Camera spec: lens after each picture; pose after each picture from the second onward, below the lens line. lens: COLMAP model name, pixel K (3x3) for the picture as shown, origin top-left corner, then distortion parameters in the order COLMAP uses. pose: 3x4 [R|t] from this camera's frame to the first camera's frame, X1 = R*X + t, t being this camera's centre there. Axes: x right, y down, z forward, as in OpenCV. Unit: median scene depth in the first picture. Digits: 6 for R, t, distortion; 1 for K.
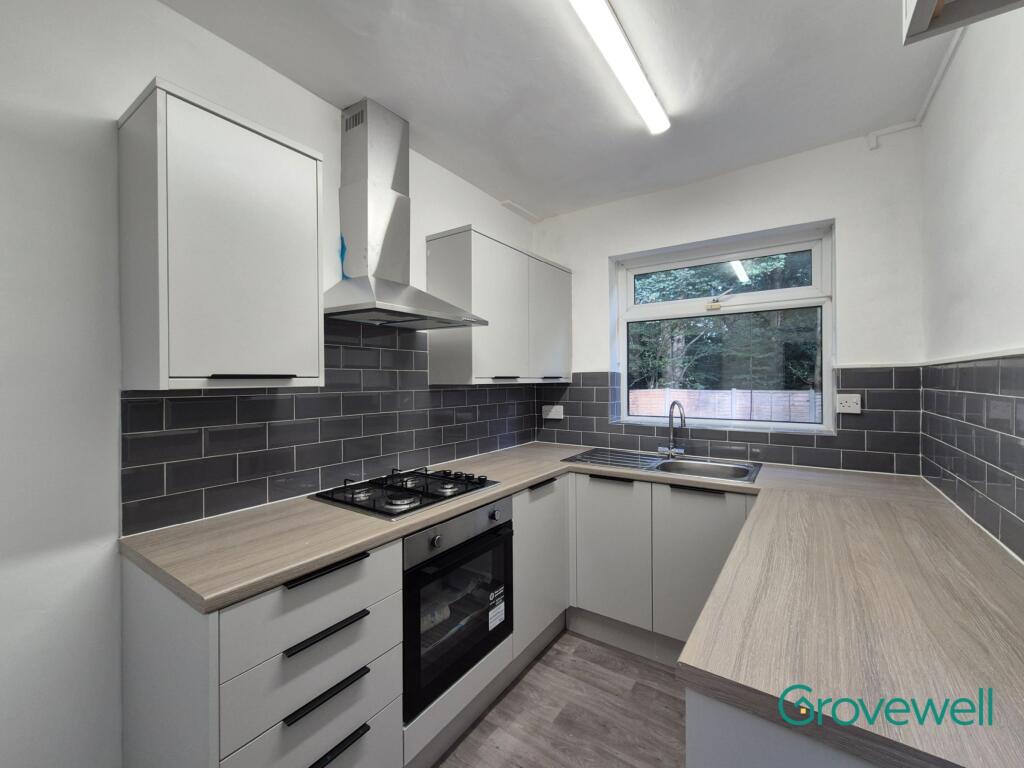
lens RADIAL K [[420.3, 0, 516.8], [0, 420.3, 380.9], [0, 0, 1]] dist [-0.008534, 0.005385]
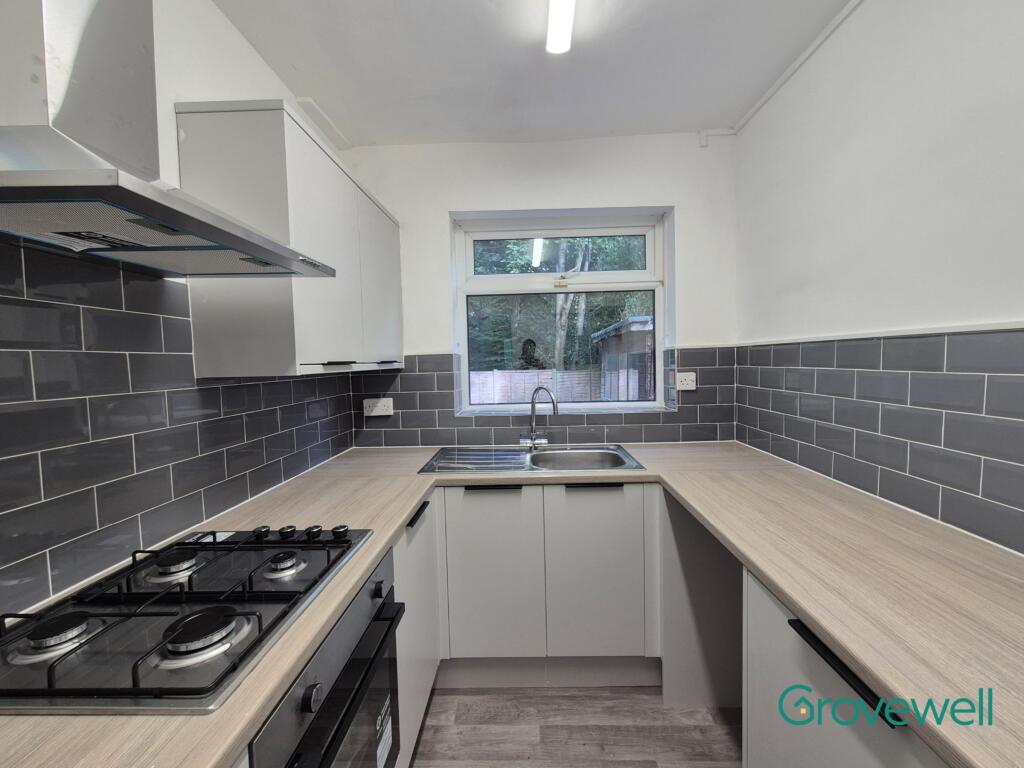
lens RADIAL K [[420.3, 0, 516.8], [0, 420.3, 380.9], [0, 0, 1]] dist [-0.008534, 0.005385]
pose [[0.838700, -0.041096, 0.543040, -0.154839], [0.019672, 0.998784, 0.045202, -0.004232], [-0.544238, -0.027228, 0.838489, 0.301733]]
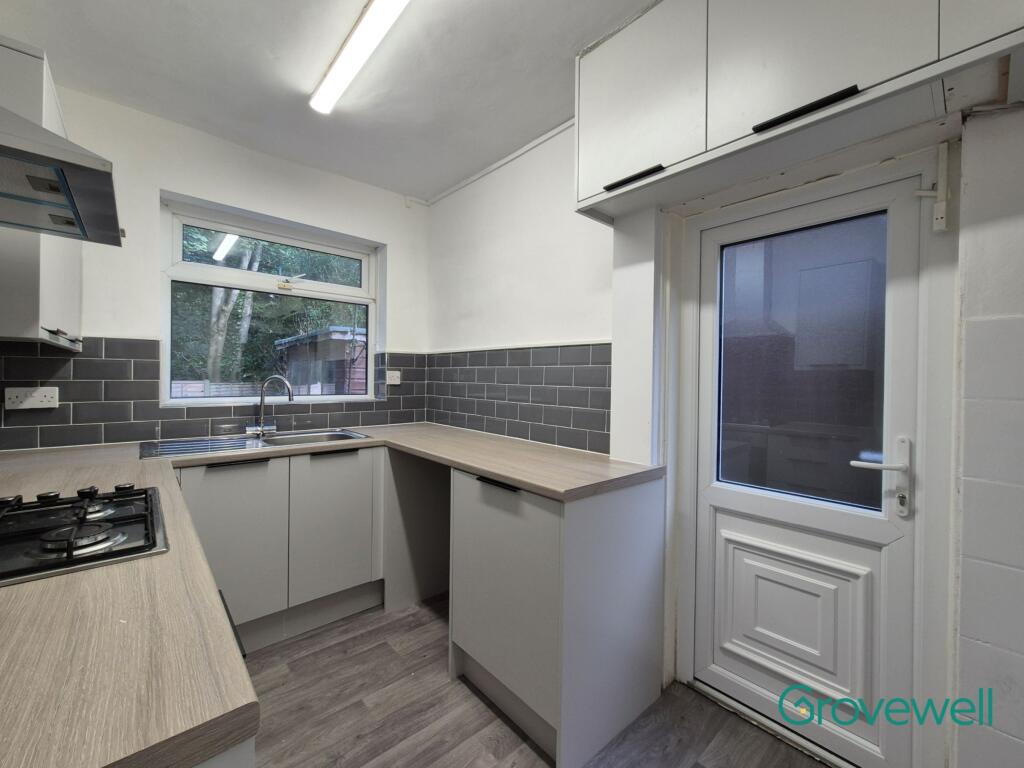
lens RADIAL K [[420.3, 0, 516.8], [0, 420.3, 380.9], [0, 0, 1]] dist [-0.008534, 0.005385]
pose [[0.237478, 0.001483, 0.971392, -0.458182], [-0.015333, 0.999880, 0.002222, 0.050878], [-0.971272, -0.015422, 0.237472, 0.233488]]
